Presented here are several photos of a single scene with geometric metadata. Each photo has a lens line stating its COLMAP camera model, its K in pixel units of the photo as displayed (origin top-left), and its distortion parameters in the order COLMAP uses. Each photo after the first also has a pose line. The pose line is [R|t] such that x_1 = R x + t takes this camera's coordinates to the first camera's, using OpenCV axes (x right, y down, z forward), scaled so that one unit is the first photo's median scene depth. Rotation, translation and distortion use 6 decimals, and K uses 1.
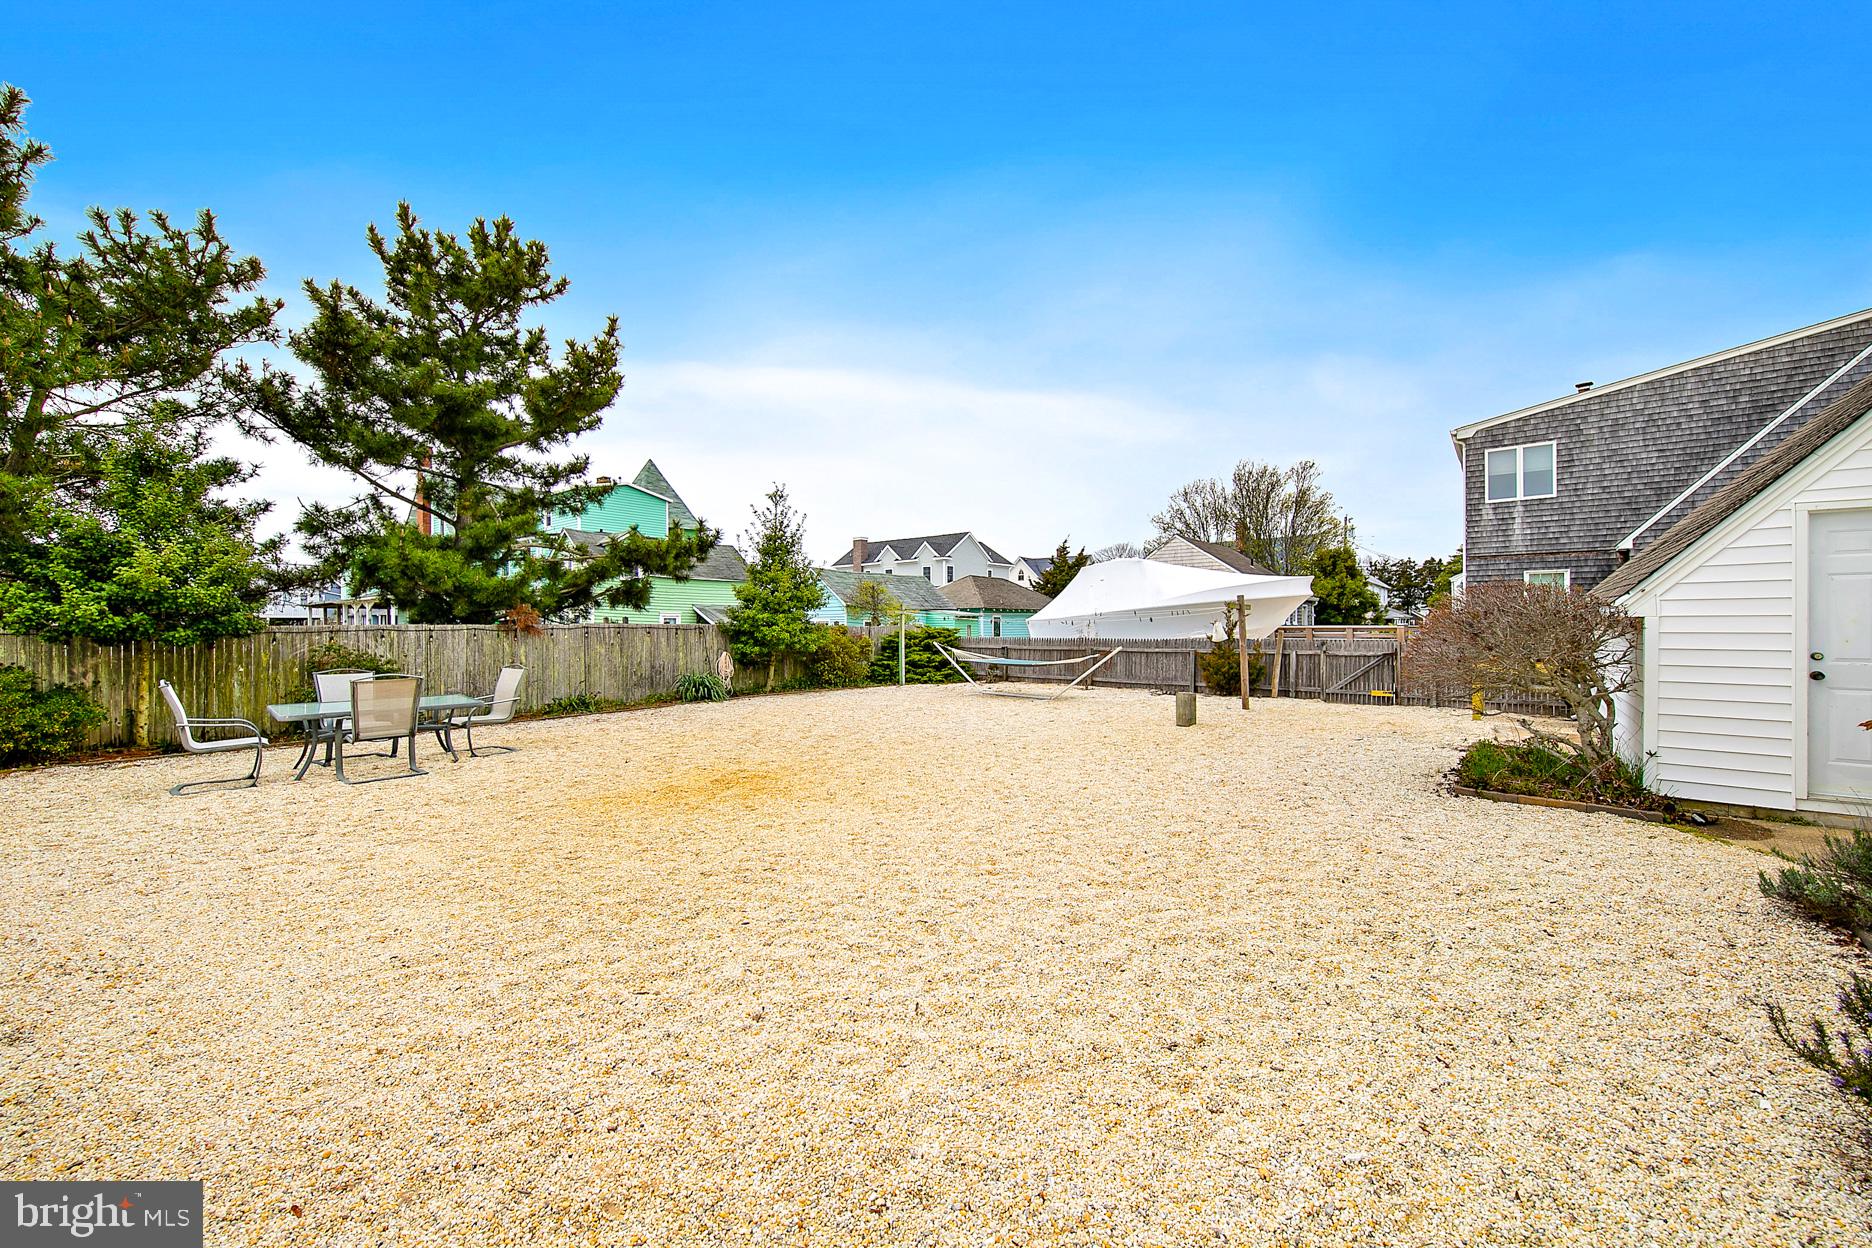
lens RADIAL K [[712.0, 0, 927.8], [0, 712.0, 624.7], [0, 0, 1]] dist [-0.000901, -0.000386]
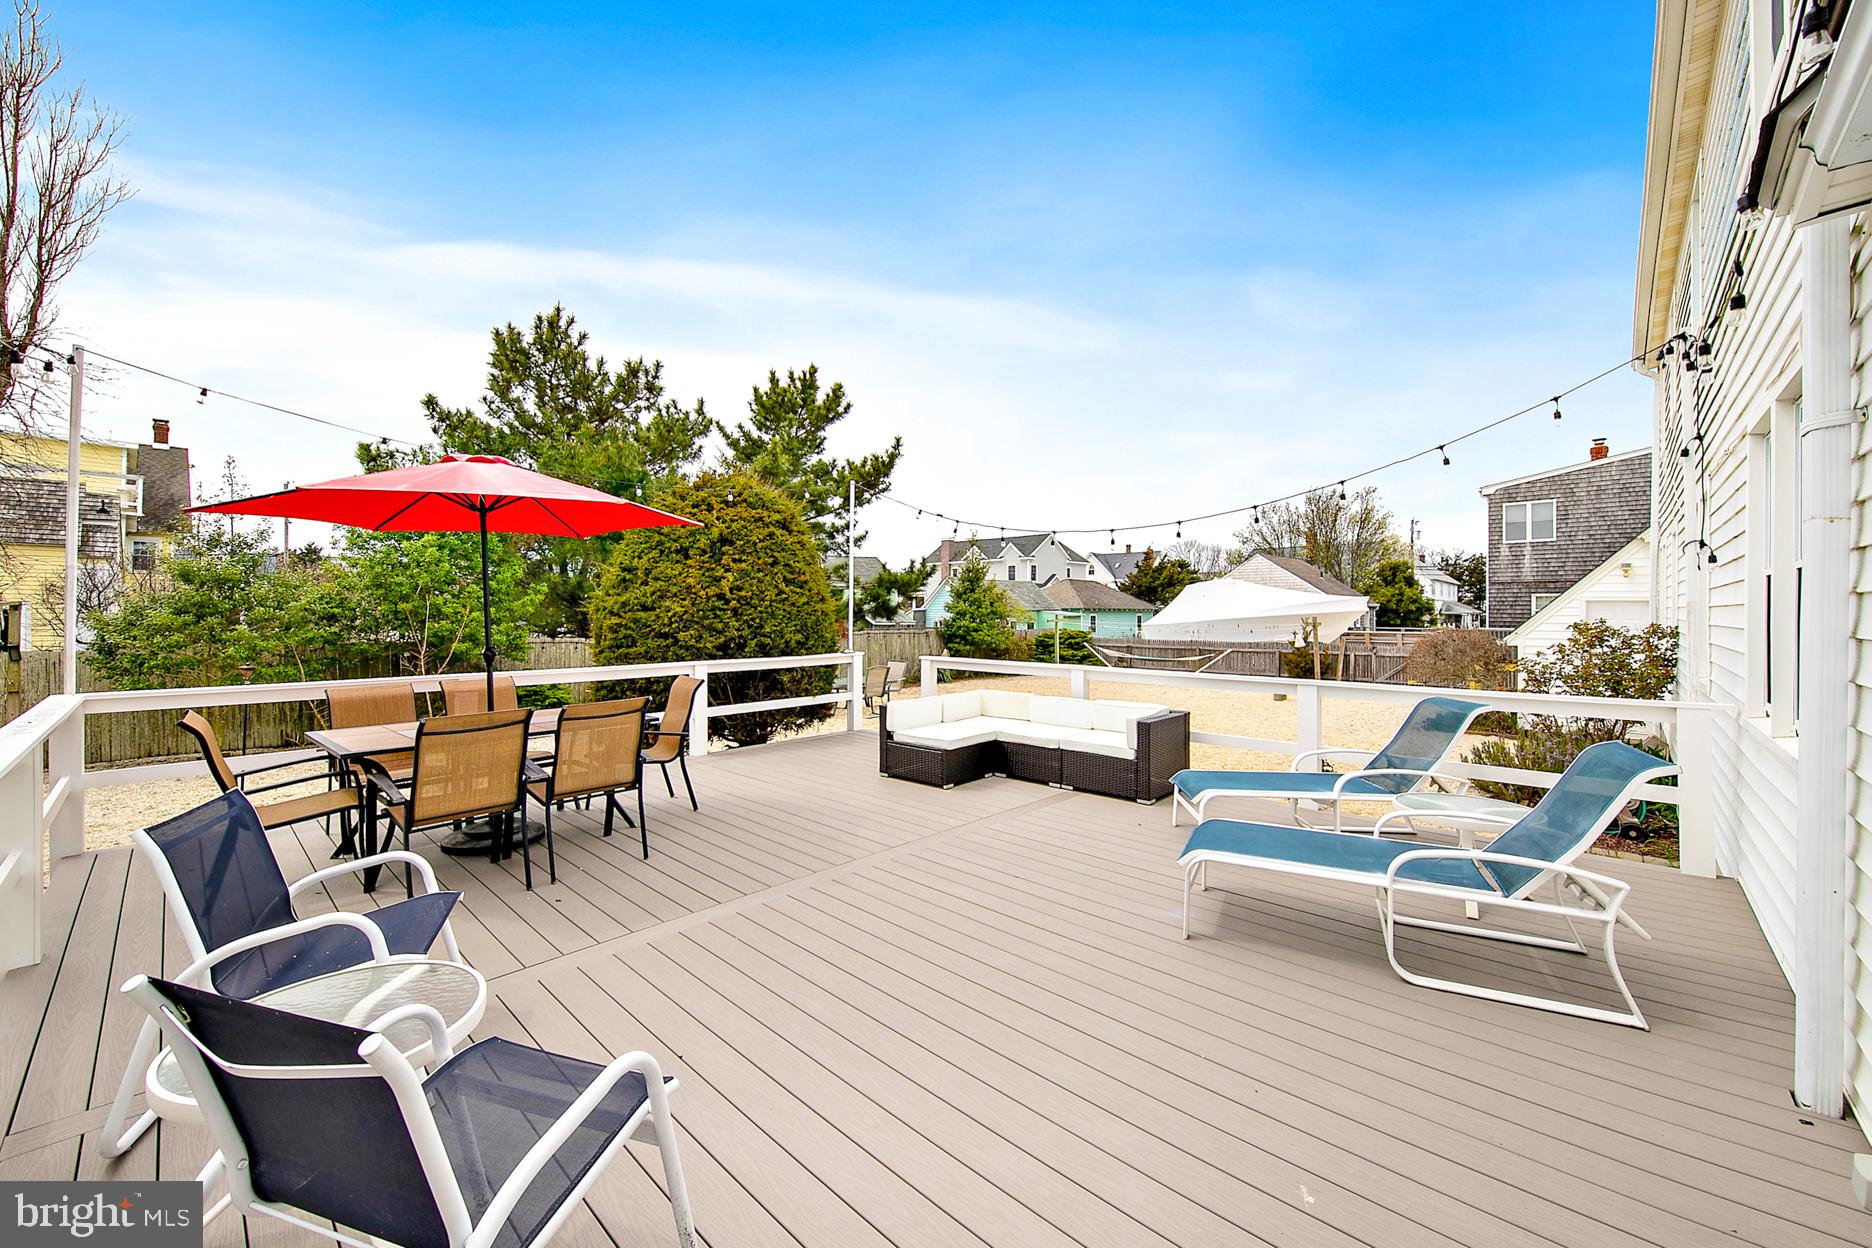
lens RADIAL K [[720.1, 0, 905.3], [0, 720.1, 613.3], [0, 0, 1]] dist [-0.006315, -0.002105]
pose [[0.995452, 0.004609, -0.095153, -0.152631], [-0.004284, 0.999984, 0.003629, -0.027015], [0.095168, -0.003205, 0.995456, -0.326836]]
